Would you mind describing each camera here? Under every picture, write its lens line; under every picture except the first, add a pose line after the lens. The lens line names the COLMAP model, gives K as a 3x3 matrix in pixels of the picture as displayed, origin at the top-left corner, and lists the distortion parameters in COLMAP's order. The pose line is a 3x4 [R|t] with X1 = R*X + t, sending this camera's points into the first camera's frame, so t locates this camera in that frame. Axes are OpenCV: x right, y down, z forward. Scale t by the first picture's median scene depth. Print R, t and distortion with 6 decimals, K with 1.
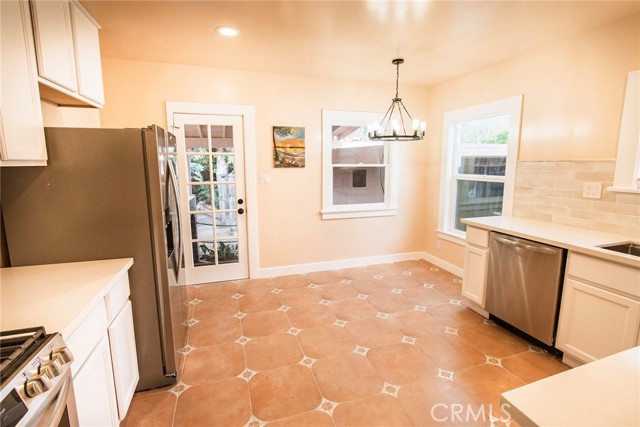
lens RADIAL K [[288.7, 0, 320.0], [0, 288.7, 213.5], [0, 0, 1]] dist [-0.053750, 0.000059]
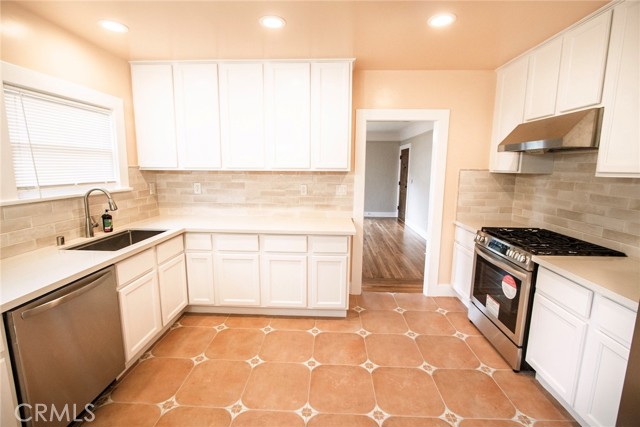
lens RADIAL K [[288.5, 0, 321.4], [0, 288.5, 207.8], [0, 0, 1]] dist [-0.016532, 0.000195]
pose [[-0.935710, -0.050298, 0.349165, -0.069275], [0.057532, 0.954773, 0.291715, -0.222355], [-0.348046, 0.293049, -0.890498, 1.188574]]
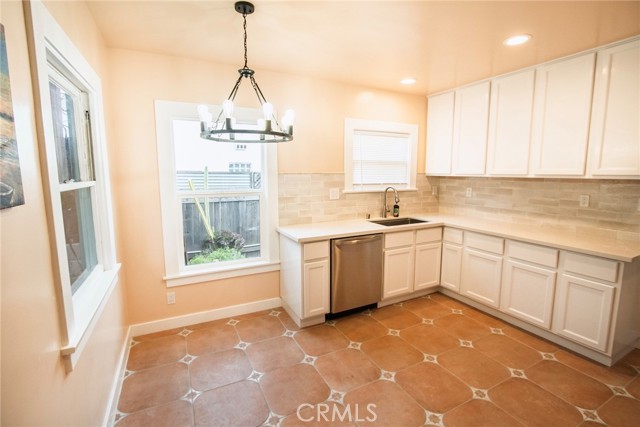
lens RADIAL K [[288.5, 0, 321.4], [0, 288.5, 207.8], [0, 0, 1]] dist [-0.016532, 0.000195]
pose [[-0.159987, -0.115365, 0.980355, -0.443599], [0.163328, 0.976365, 0.141549, -0.214509], [-0.973513, 0.182765, -0.137363, 1.156837]]
